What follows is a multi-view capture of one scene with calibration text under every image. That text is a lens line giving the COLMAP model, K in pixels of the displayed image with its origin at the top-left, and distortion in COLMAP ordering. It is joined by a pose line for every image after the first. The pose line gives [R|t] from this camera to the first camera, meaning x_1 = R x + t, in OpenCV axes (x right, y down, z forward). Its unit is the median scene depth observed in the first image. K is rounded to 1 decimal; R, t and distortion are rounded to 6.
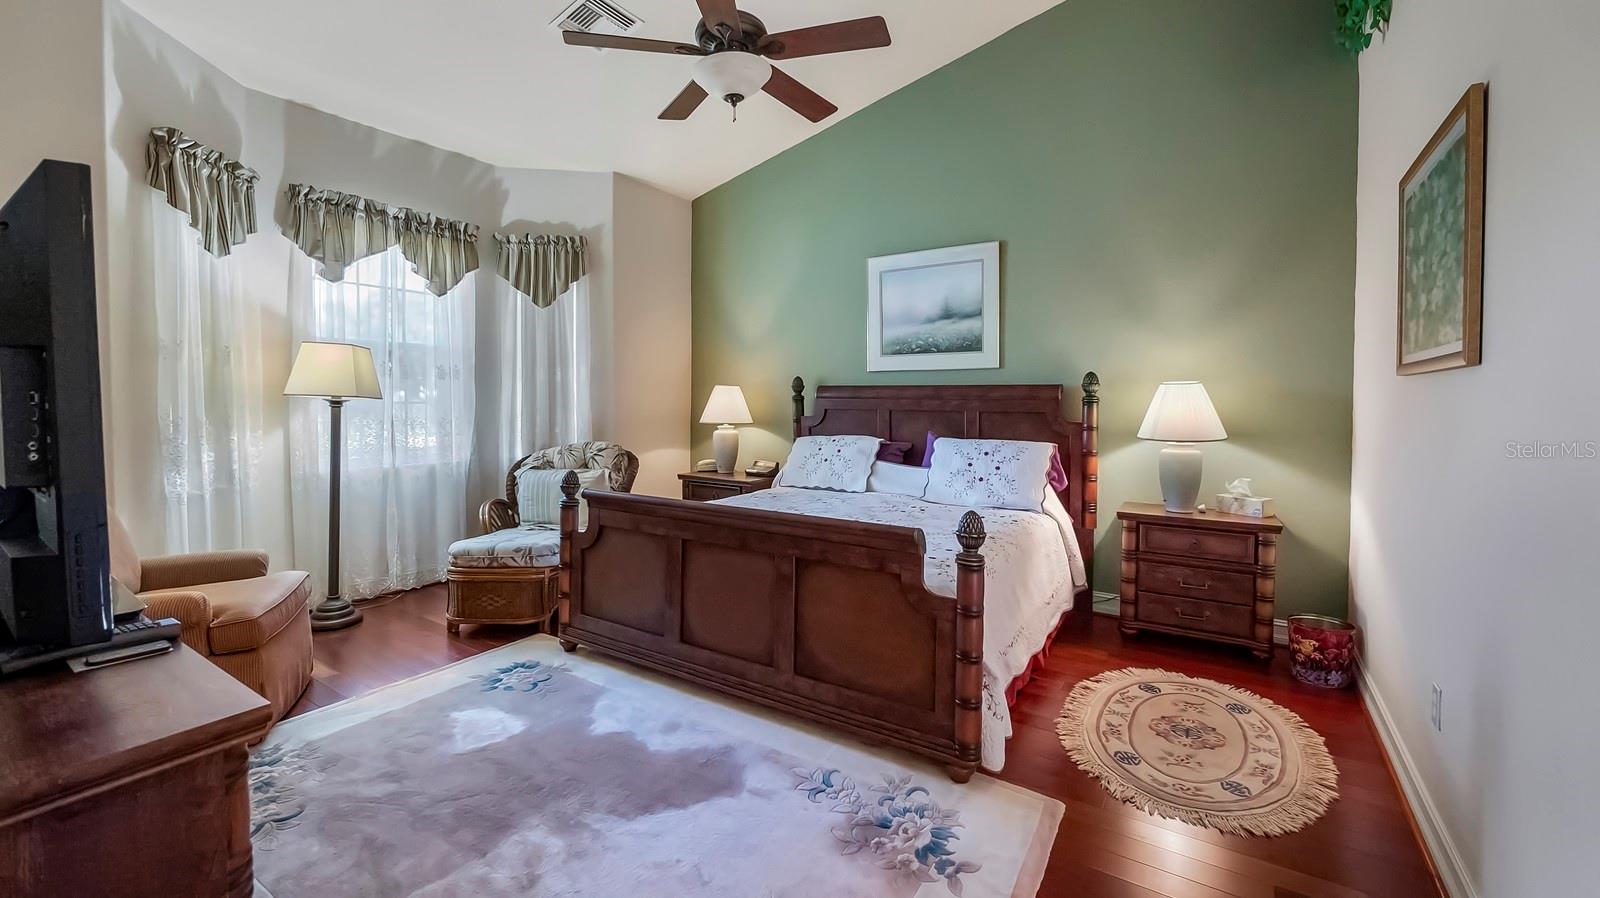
lens RADIAL K [[656.9, 0, 792.6], [0, 656.9, 411.6], [0, 0, 1]] dist [-0.004666, 0.000046]
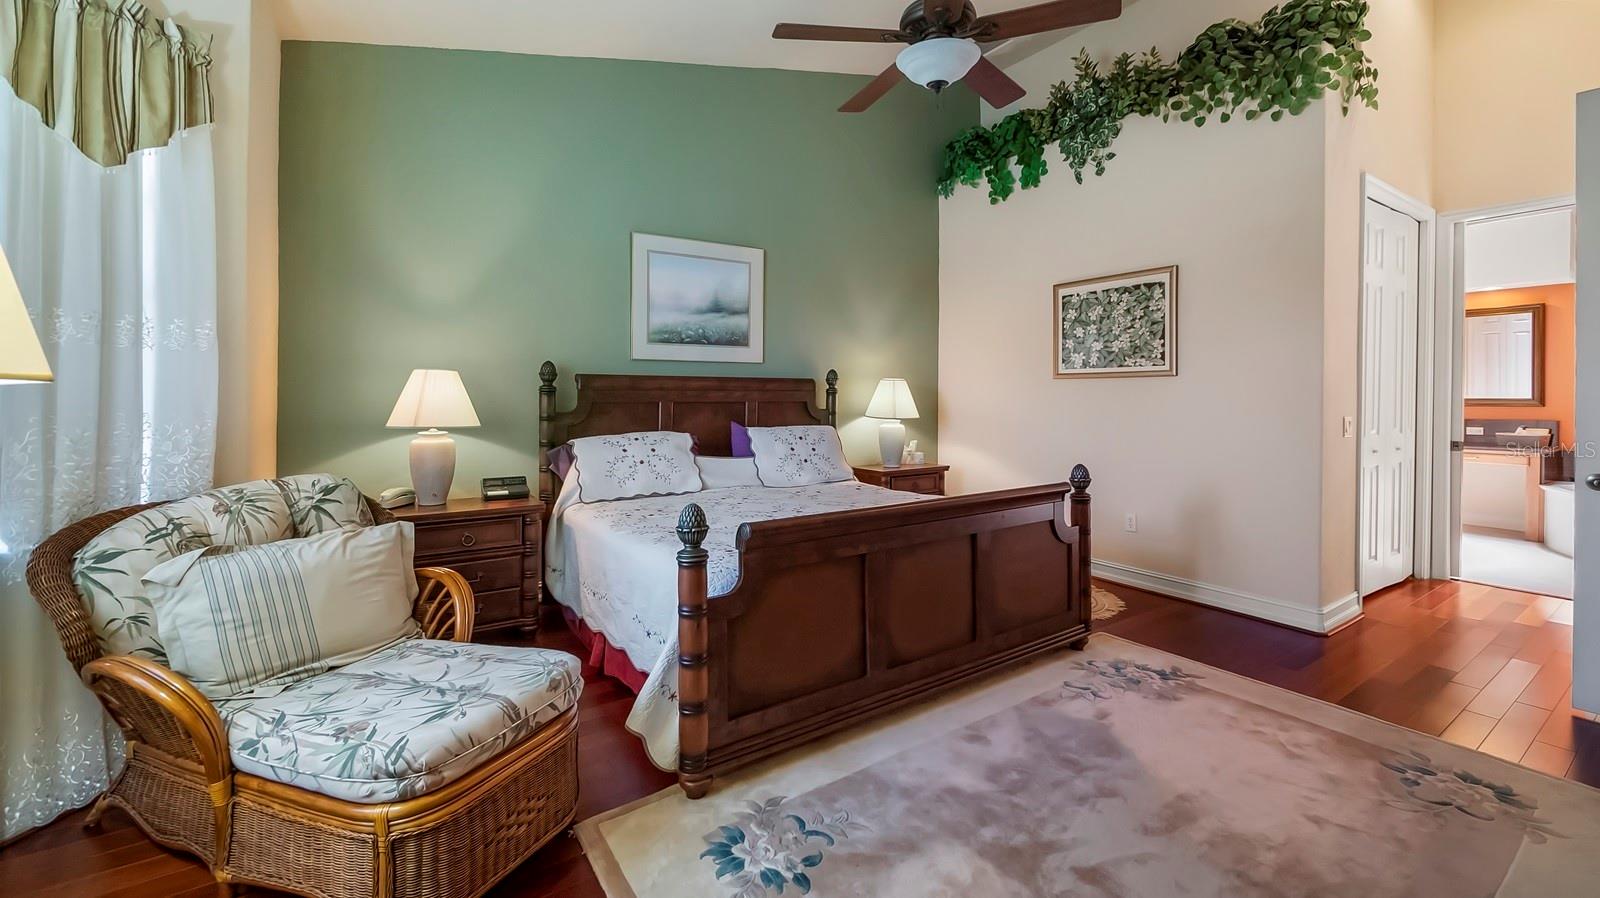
lens RADIAL K [[633.1, 0, 796.3], [0, 633.1, 401.3], [0, 0, 1]] dist [-0.010444, 0.000018]
pose [[0.385263, -0.014075, 0.922699, -0.668358], [0.018727, 0.999797, 0.007432, -0.007901], [-0.922617, 0.014416, 0.385449, 0.535325]]
